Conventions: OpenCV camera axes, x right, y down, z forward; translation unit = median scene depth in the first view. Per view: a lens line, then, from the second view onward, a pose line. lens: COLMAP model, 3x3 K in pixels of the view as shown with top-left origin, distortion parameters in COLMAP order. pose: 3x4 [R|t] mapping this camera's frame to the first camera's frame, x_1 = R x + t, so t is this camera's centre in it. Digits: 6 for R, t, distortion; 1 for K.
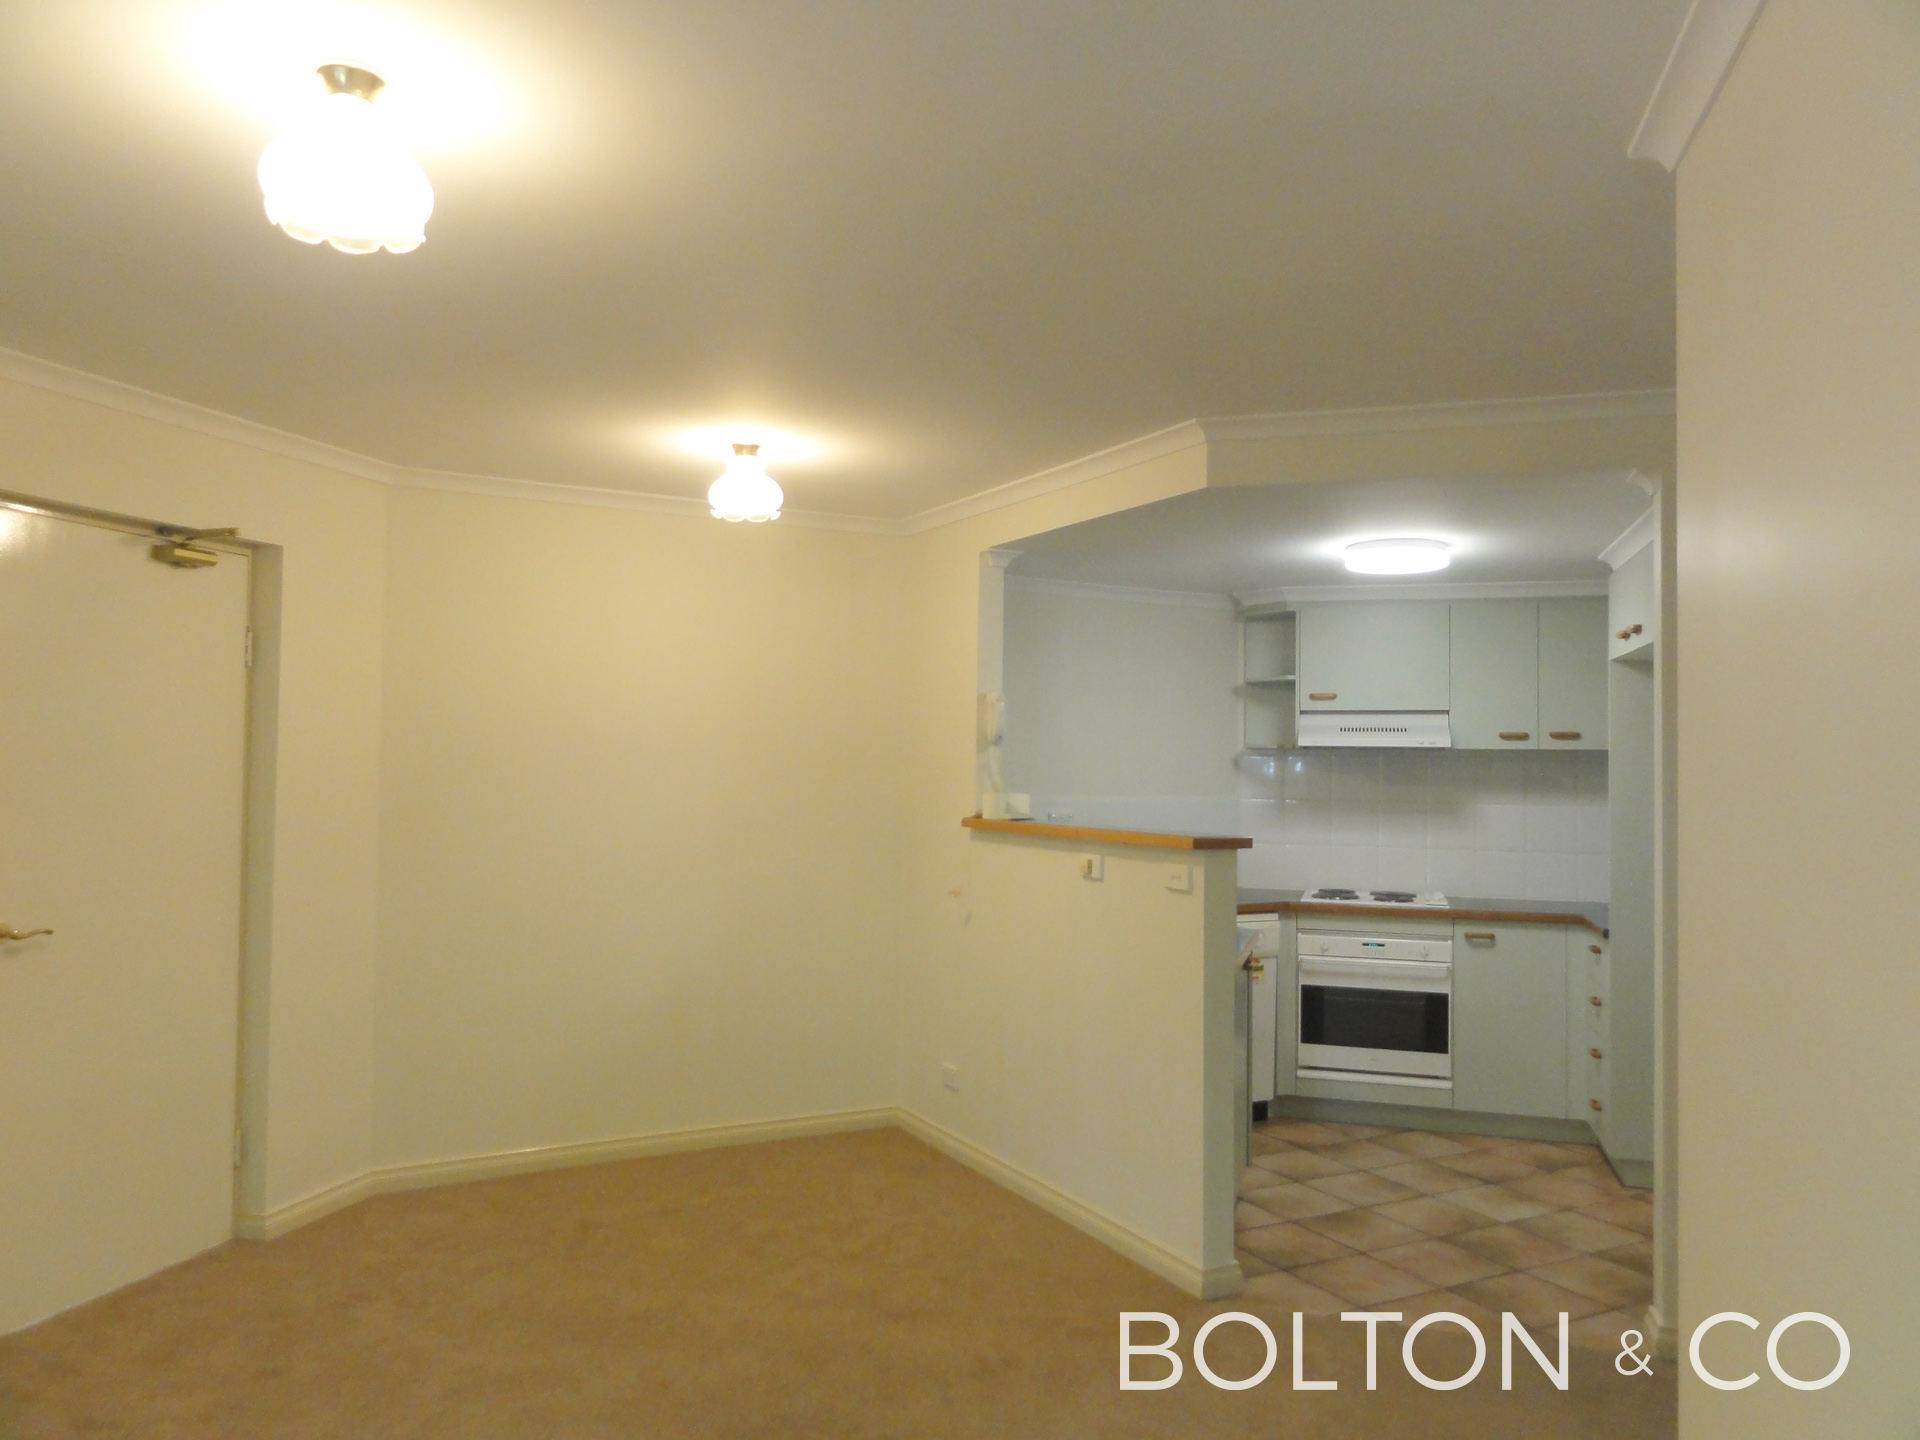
lens RADIAL K [[1361.2, 0, 957.5], [0, 1361.2, 725.0], [0, 0, 1]] dist [-0.004933, 0.007583]
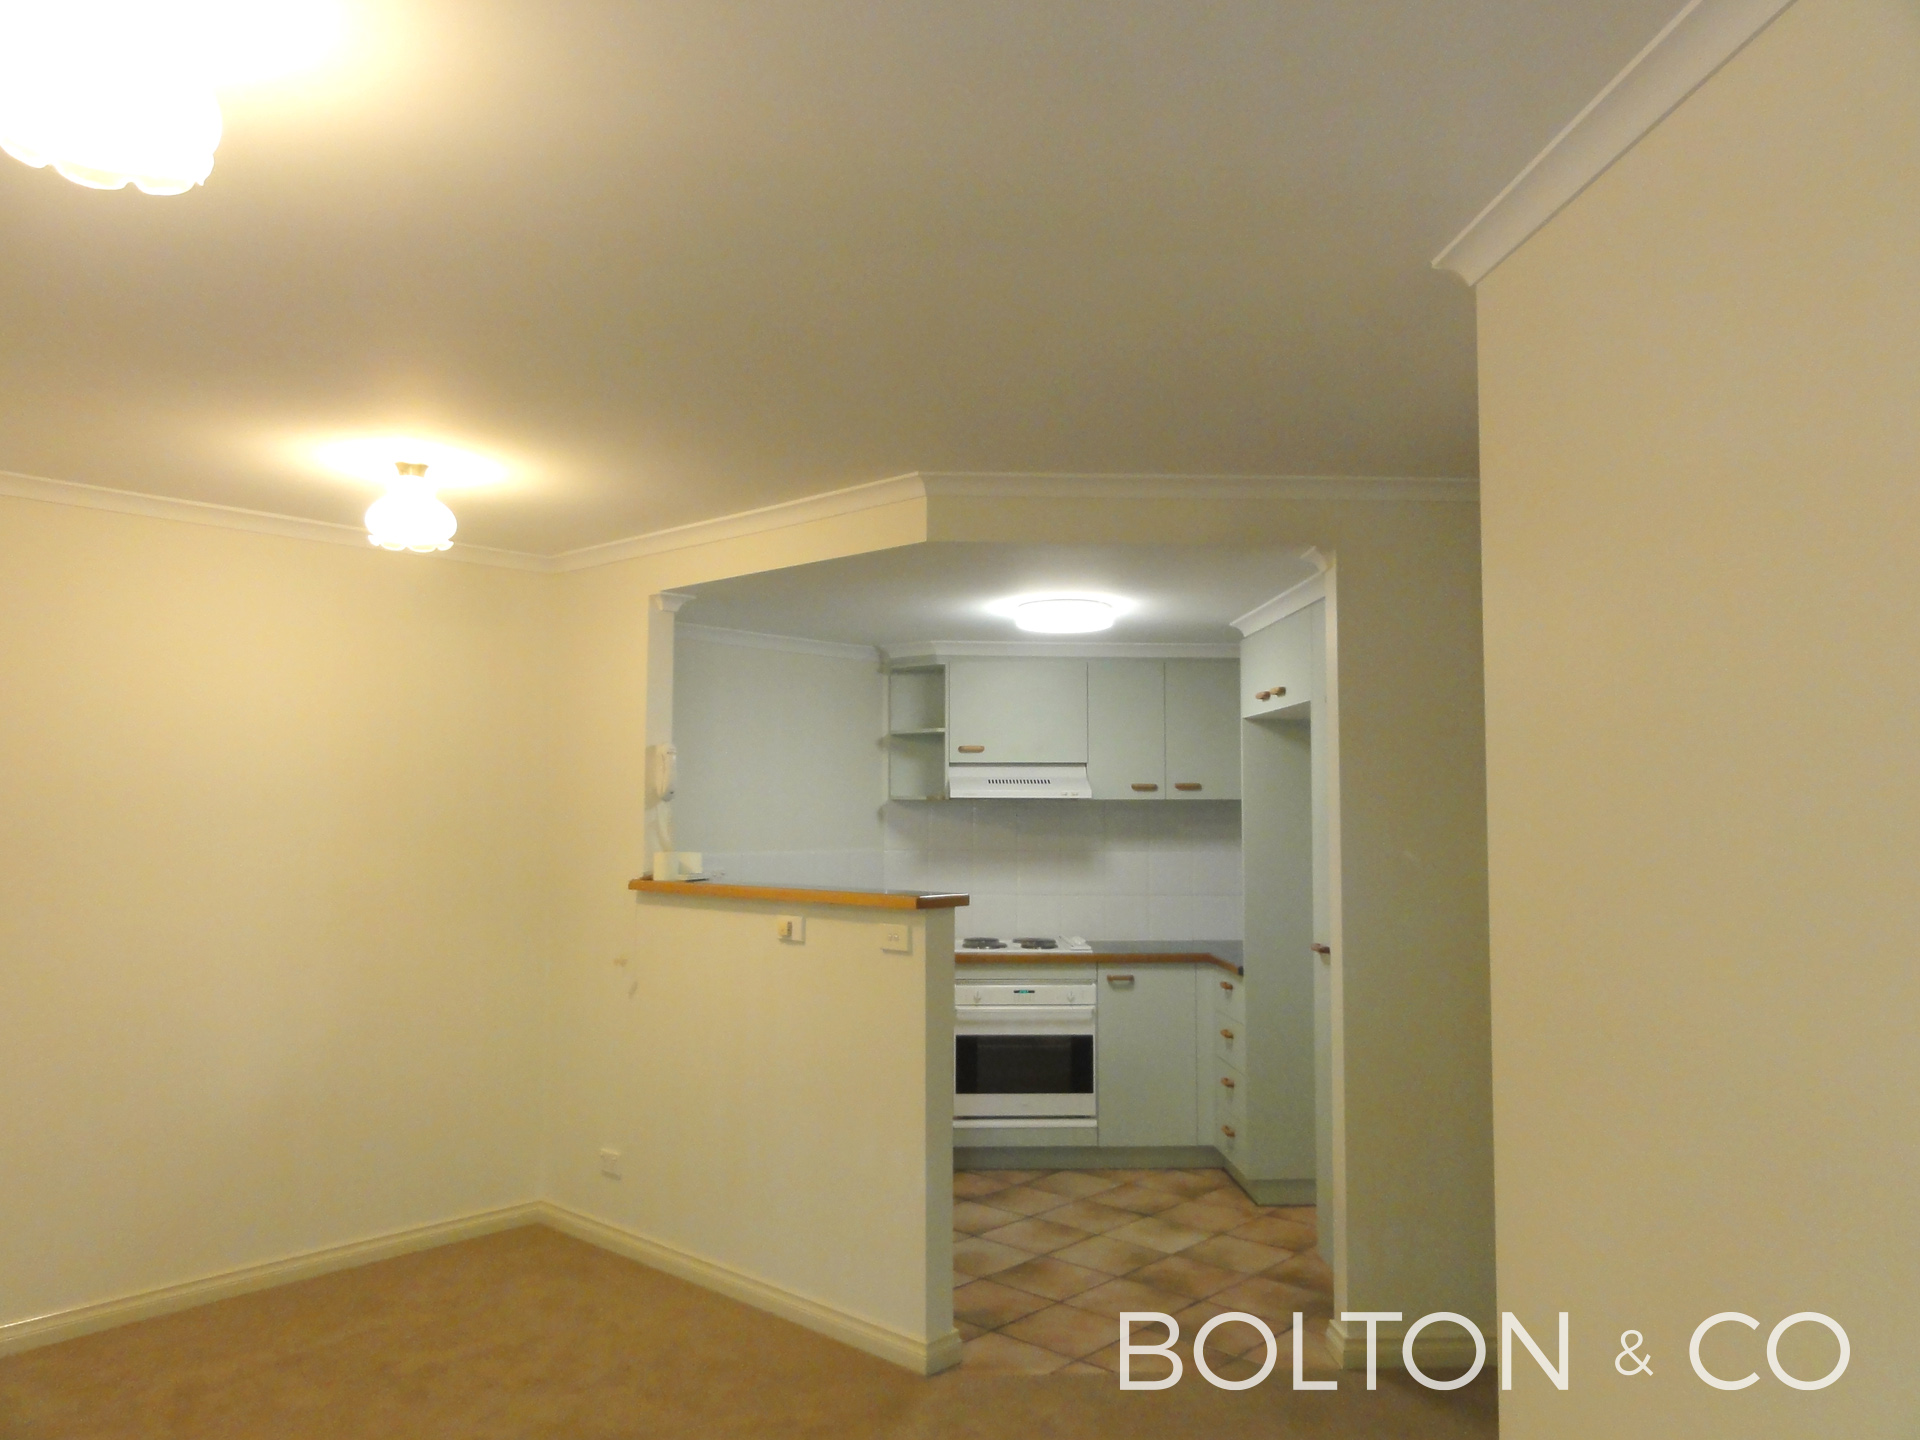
lens RADIAL K [[1361.2, 0, 957.5], [0, 1361.2, 725.0], [0, 0, 1]] dist [-0.004933, 0.007583]
pose [[0.942632, 0.009858, 0.333689, -0.095620], [0.001090, 0.999468, -0.032608, -0.006727], [-0.333833, 0.031102, 0.942119, 0.048532]]
